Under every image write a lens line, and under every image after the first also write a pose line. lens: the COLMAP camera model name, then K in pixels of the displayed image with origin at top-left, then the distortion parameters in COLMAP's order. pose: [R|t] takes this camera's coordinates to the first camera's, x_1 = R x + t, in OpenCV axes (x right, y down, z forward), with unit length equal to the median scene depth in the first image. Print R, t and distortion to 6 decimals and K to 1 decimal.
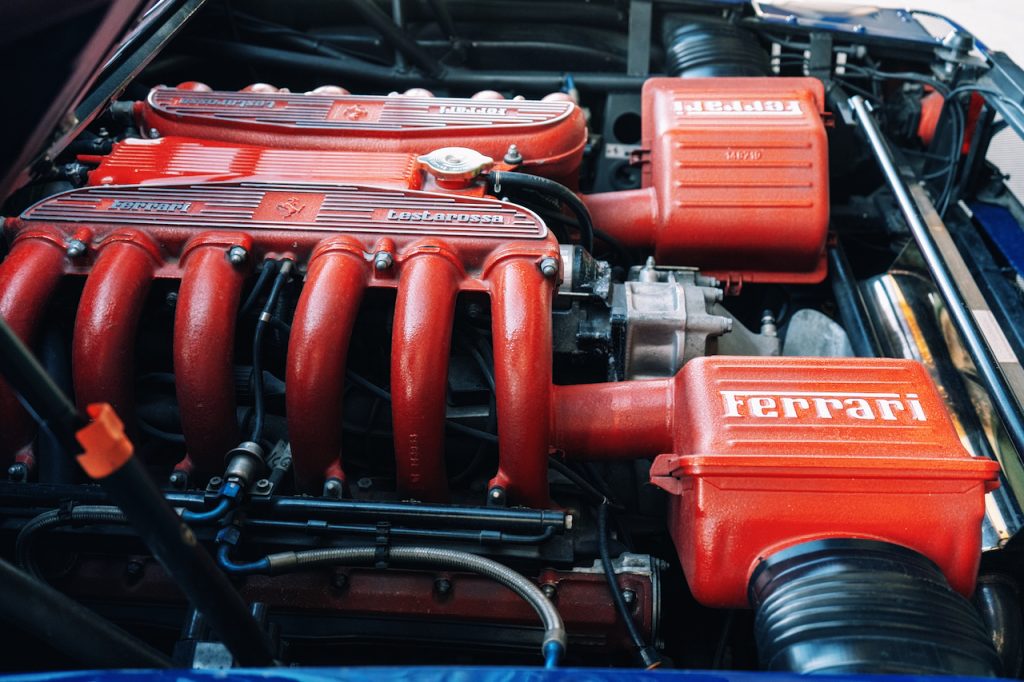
lens RADIAL K [[1014.9, 0, 512.0], [0, 1014.9, 341.0], [0, 0, 1]] dist [-0.001495, 0.004186]
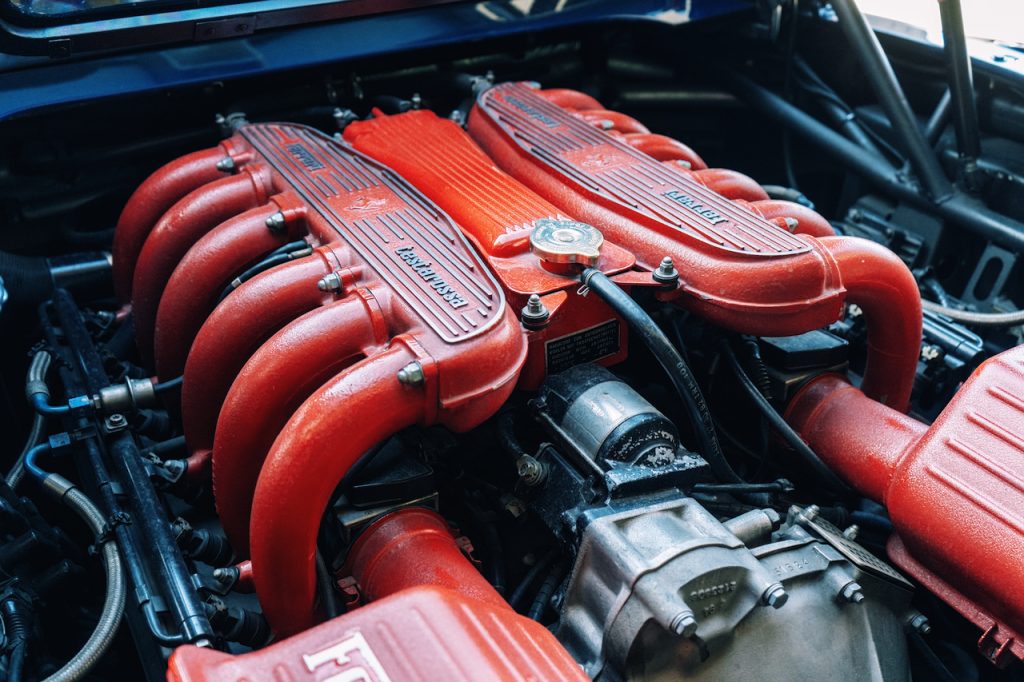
lens RADIAL K [[1014.9, 0, 512.0], [0, 1014.9, 341.0], [0, 0, 1]] dist [-0.001495, 0.004186]
pose [[0.547322, 0.428671, -0.718805, 0.520405], [-0.472119, 0.867306, 0.157745, -0.212629], [0.691045, 0.253024, 0.677079, 0.455294]]
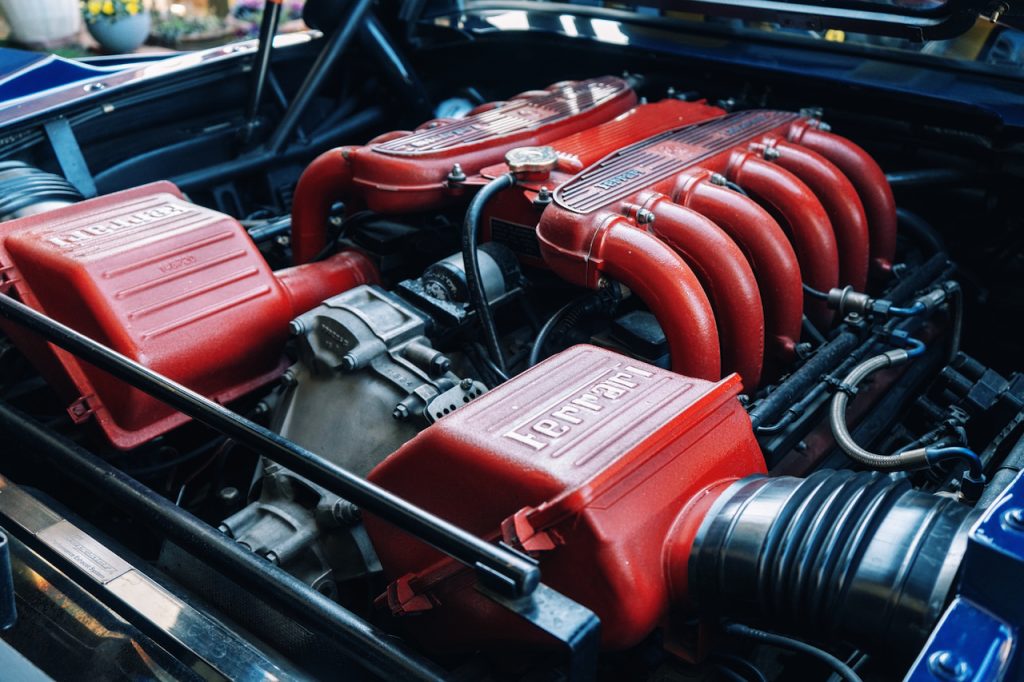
lens RADIAL K [[1014.9, 0, 512.0], [0, 1014.9, 341.0], [0, 0, 1]] dist [-0.001495, 0.004186]
pose [[-0.588982, 0.339333, -0.733453, 0.808892], [-0.479974, 0.583284, 0.655290, -0.732463], [0.650173, 0.737993, -0.180673, 1.262891]]
